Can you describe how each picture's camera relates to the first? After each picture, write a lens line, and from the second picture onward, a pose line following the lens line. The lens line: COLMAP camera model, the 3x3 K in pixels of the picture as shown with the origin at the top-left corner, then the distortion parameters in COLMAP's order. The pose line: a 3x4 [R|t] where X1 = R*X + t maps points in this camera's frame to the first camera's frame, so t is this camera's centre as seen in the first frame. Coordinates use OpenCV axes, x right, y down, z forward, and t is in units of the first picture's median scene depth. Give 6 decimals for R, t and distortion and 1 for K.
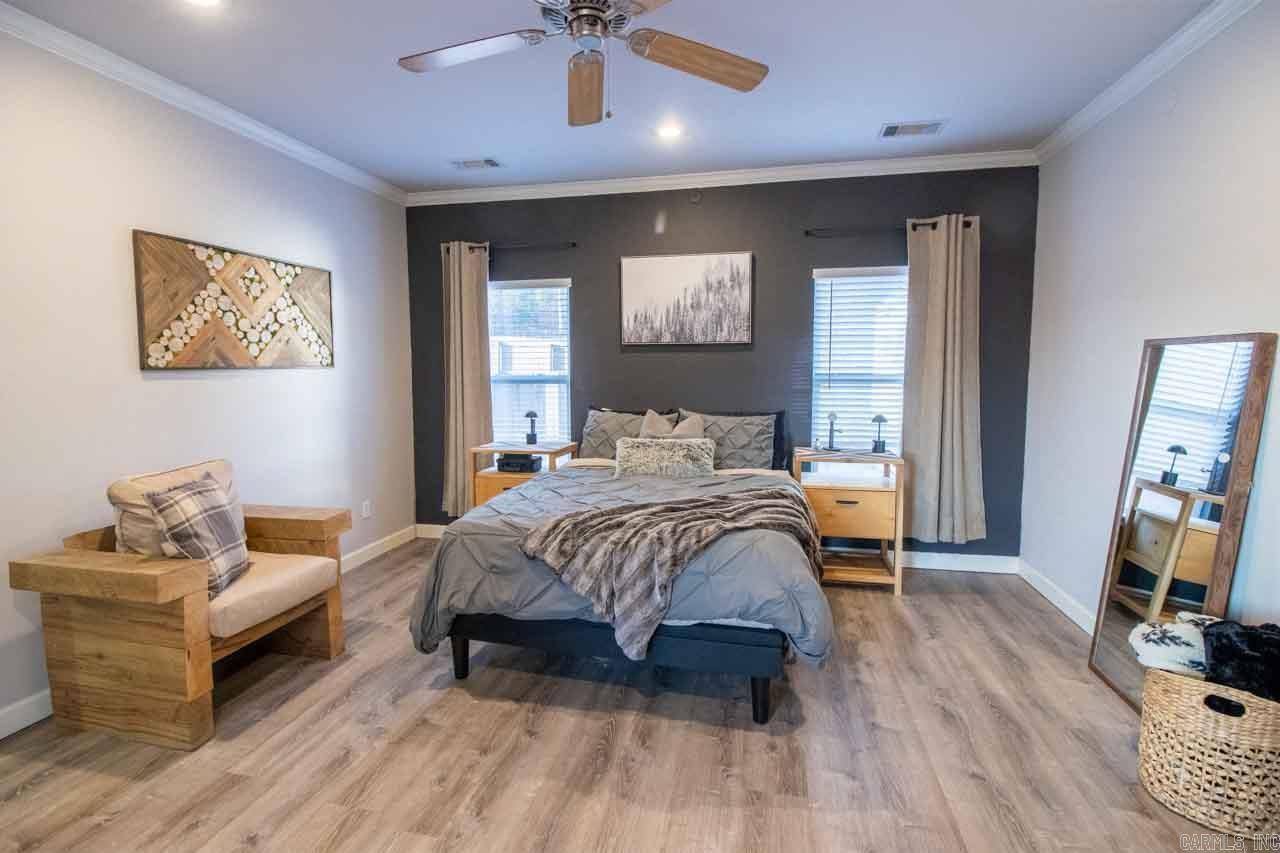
lens RADIAL K [[595.2, 0, 639.3], [0, 595.2, 413.7], [0, 0, 1]] dist [0.003695, -0.014507]
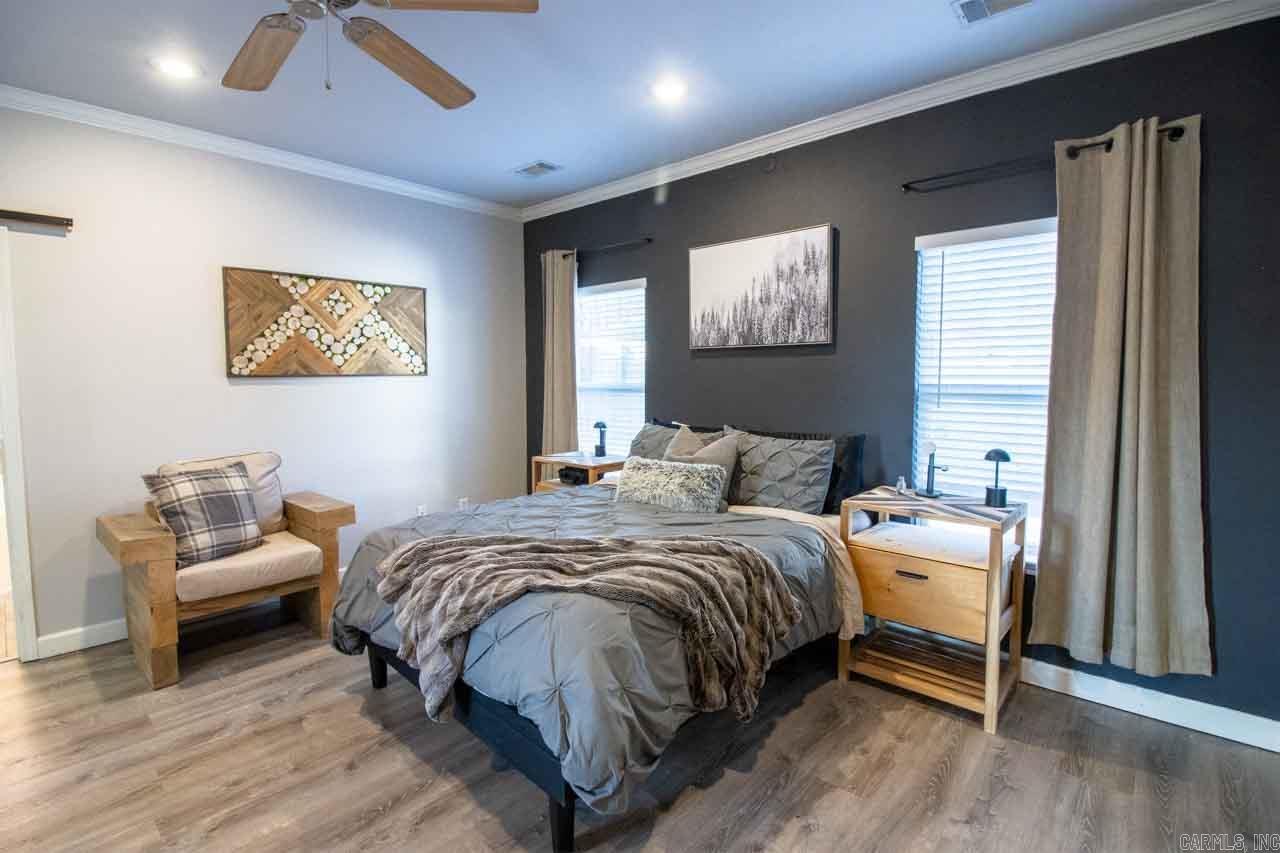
lens RADIAL K [[595.2, 0, 639.3], [0, 595.2, 413.7], [0, 0, 1]] dist [0.003695, -0.014507]
pose [[0.866290, 0.033260, -0.498434, 0.429584], [-0.039406, 0.999222, -0.001811, -0.021939], [0.497986, 0.021210, 0.866926, 0.264240]]
